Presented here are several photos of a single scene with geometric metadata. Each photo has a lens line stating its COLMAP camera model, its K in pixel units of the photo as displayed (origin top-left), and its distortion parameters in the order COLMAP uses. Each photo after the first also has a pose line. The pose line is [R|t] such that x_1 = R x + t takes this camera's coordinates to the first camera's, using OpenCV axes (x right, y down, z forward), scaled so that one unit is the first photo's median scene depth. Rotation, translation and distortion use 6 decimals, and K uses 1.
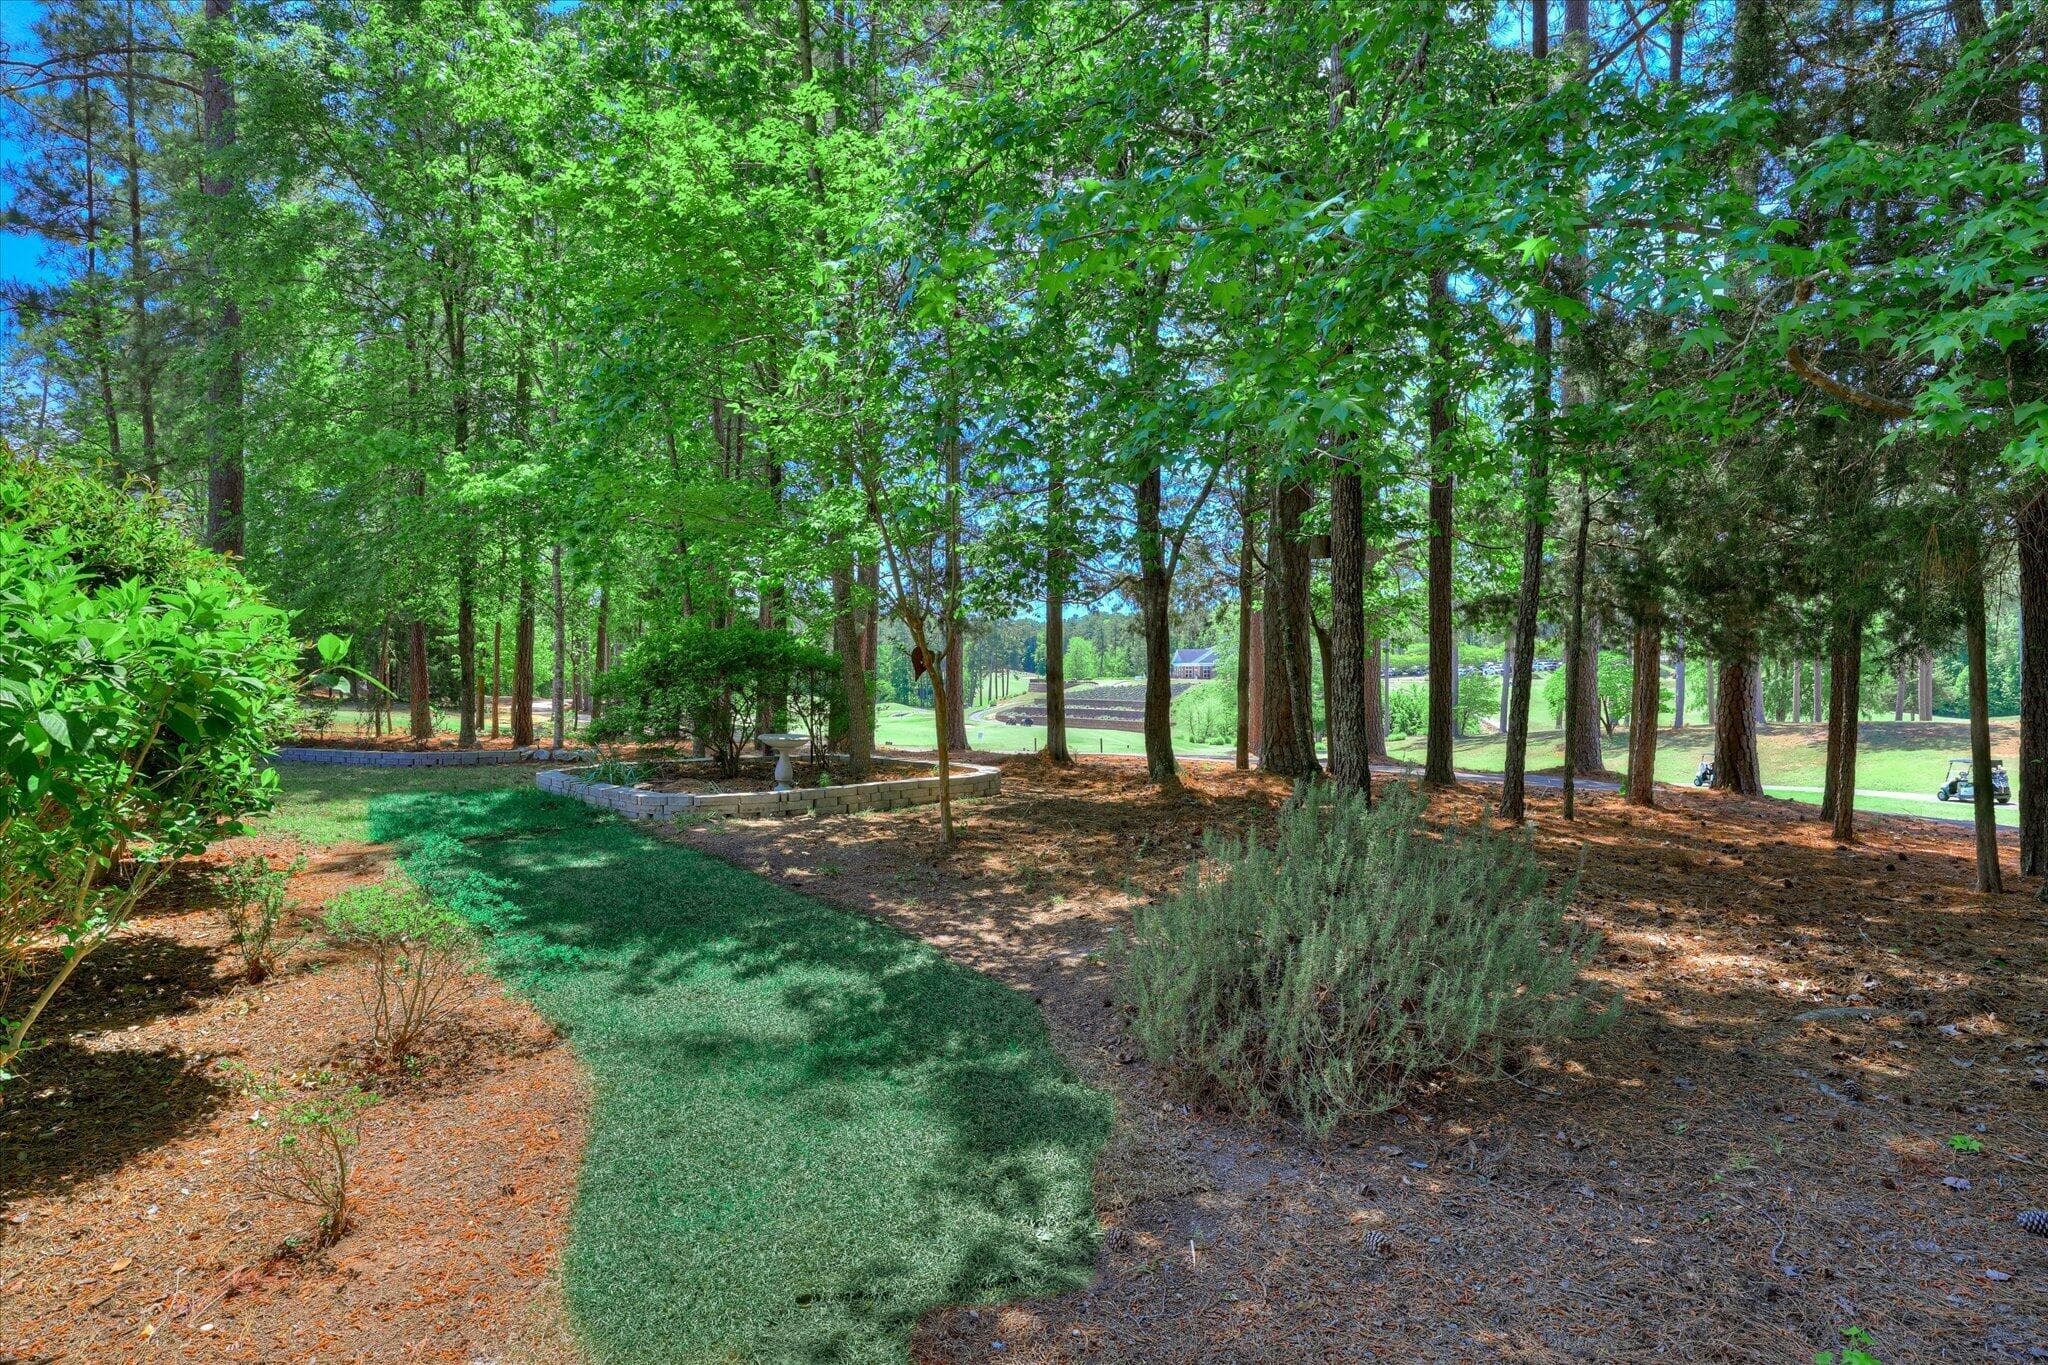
lens RADIAL K [[902.1, 0, 1023.6], [0, 902.1, 684.5], [0, 0, 1]] dist [-0.002376, -0.000168]
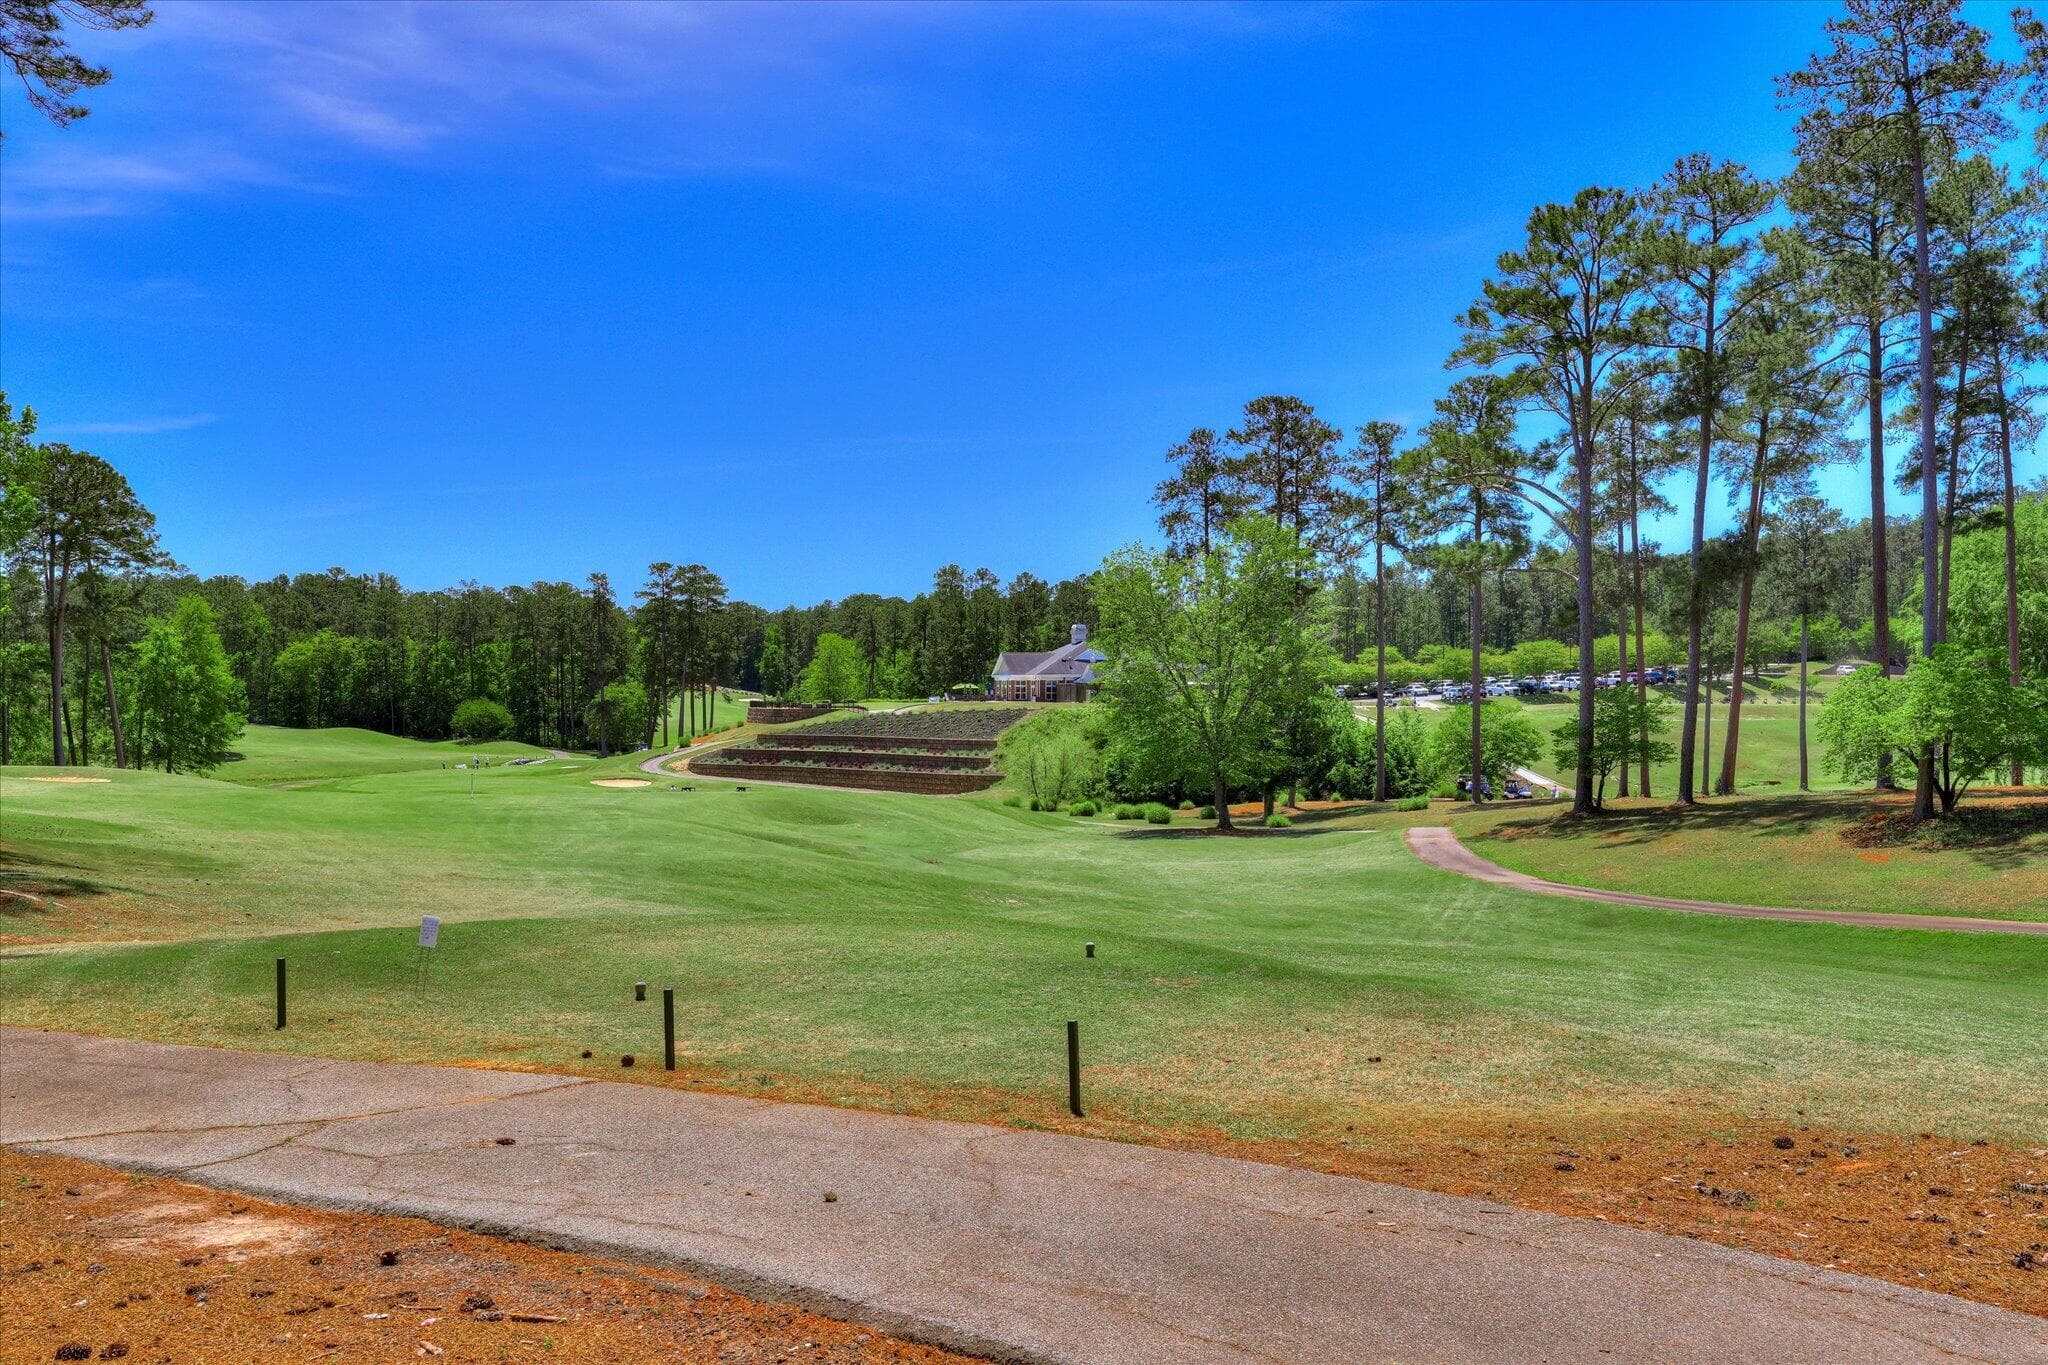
lens RADIAL K [[902.1, 0, 1021.2], [0, 902.1, 688.8], [0, 0, 1]] dist [-0.002376, -0.000168]
pose [[0.959970, 0.005446, 0.280049, 0.012193], [0.000135, 0.999802, -0.019905, -0.002508], [-0.280102, 0.019146, 0.959779, 0.387332]]
